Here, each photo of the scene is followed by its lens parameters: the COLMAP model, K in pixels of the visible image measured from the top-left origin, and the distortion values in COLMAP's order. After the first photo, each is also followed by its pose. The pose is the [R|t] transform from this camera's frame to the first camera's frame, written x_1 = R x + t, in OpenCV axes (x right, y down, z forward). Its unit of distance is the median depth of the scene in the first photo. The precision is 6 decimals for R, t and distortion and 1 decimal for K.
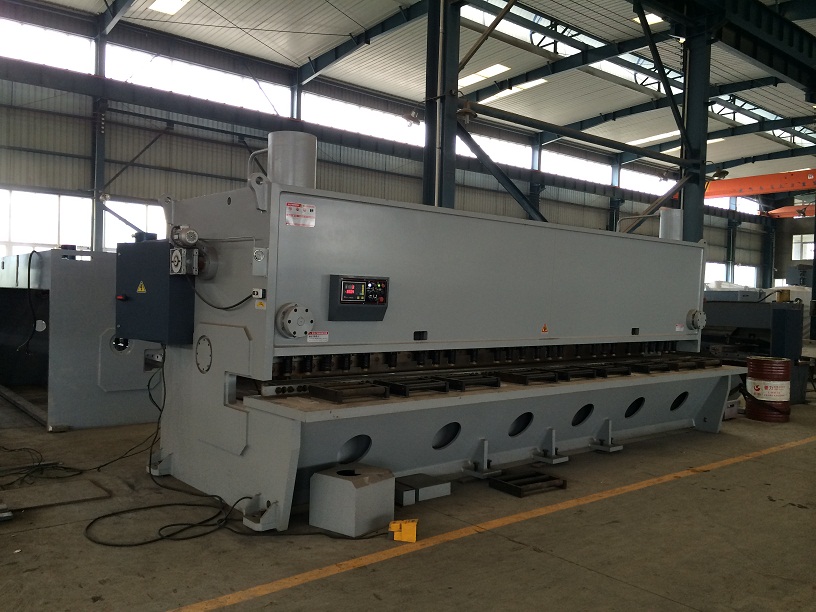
lens RADIAL K [[698.4, 0, 408.0], [0, 698.4, 306.0], [0, 0, 1]] dist [0.085563, -0.126680]
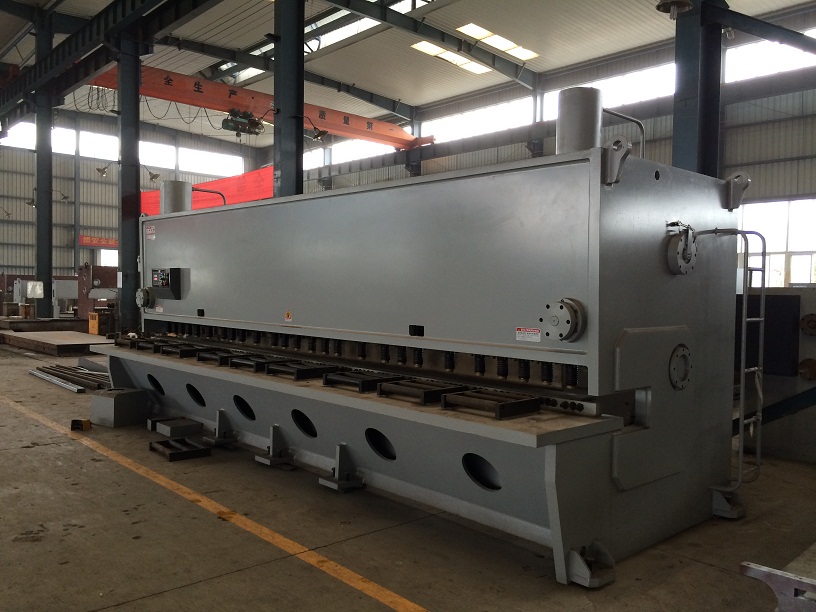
lens RADIAL K [[698.4, 0, 408.0], [0, 698.4, 306.0], [0, 0, 1]] dist [0.085563, -0.126680]
pose [[0.033963, -0.001777, -0.999422, 1.309105], [-0.030978, 0.999516, -0.002830, 0.022269], [0.998943, 0.031057, 0.033892, 1.339131]]
